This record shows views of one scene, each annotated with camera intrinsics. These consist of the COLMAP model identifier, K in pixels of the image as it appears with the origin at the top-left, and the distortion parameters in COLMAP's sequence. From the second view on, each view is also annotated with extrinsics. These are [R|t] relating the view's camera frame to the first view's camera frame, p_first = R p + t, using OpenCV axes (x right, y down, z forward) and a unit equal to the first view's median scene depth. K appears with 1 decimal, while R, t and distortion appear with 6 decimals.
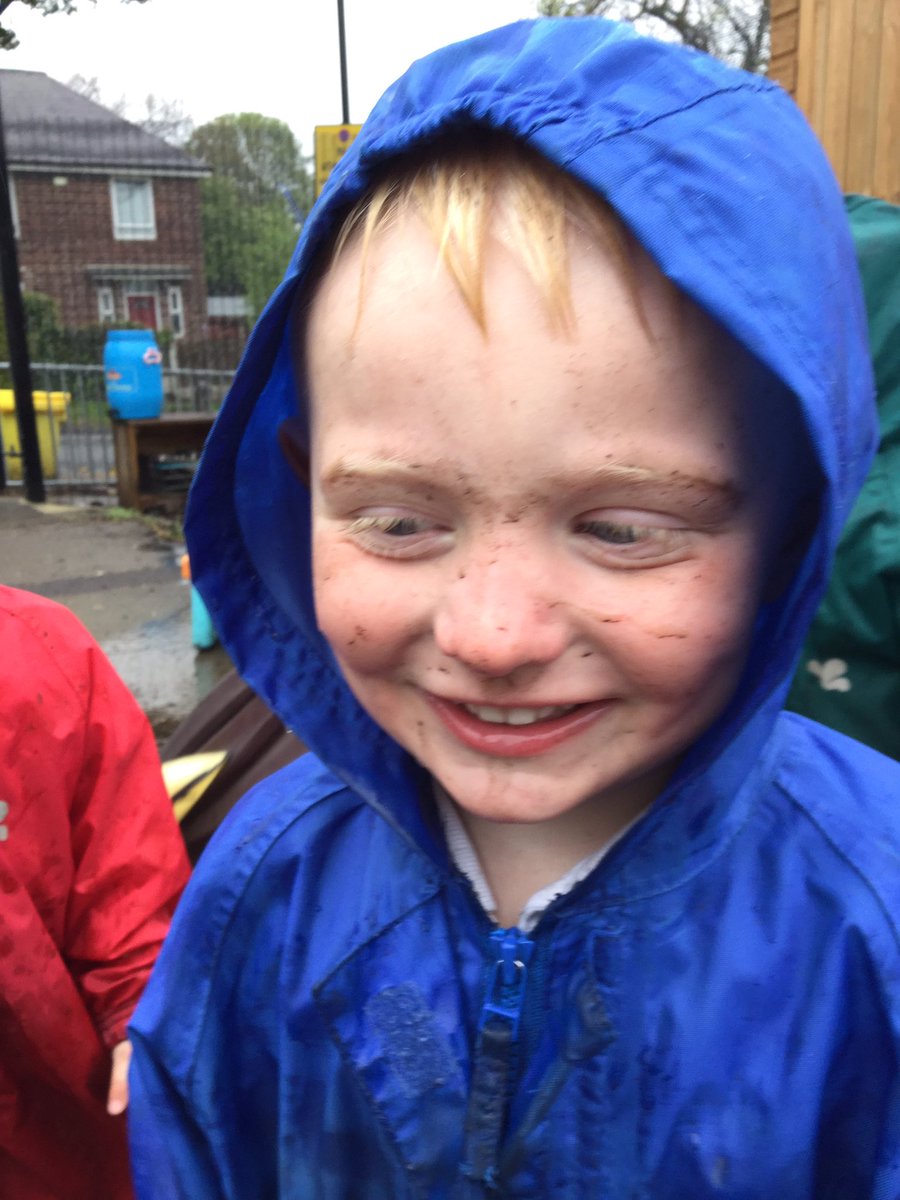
lens RADIAL K [[1060.0, 0, 450.0], [0, 1060.0, 600.0], [0, 0, 1]] dist [0.109464, -0.170548]
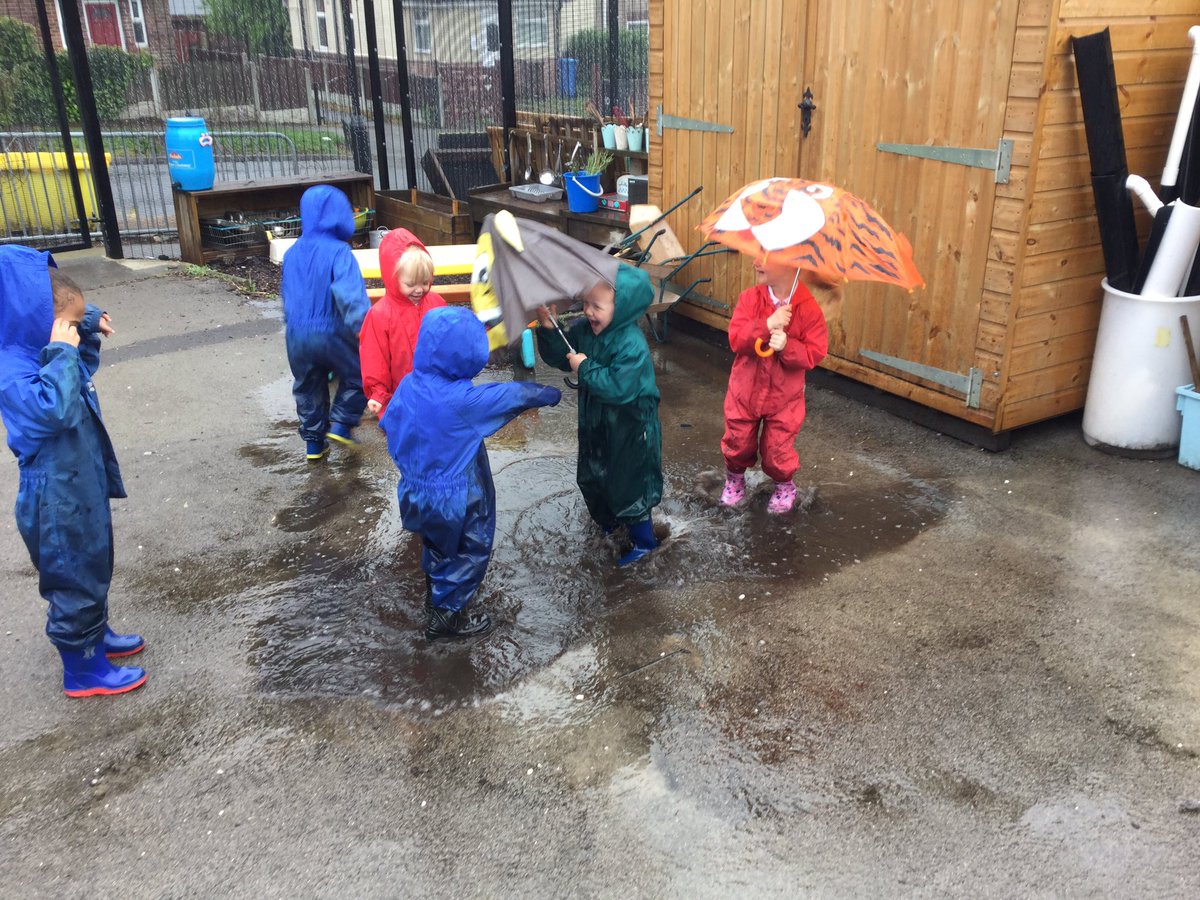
lens RADIAL K [[1060.0, 0, 600.0], [0, 1060.0, 450.0], [0, 0, 1]] dist [0.109464, -0.170548]
pose [[0.985108, -0.044755, 0.166012, -0.046344], [0.019564, 0.988434, 0.150384, -0.047165], [-0.170823, -0.144896, 0.974589, -0.369307]]
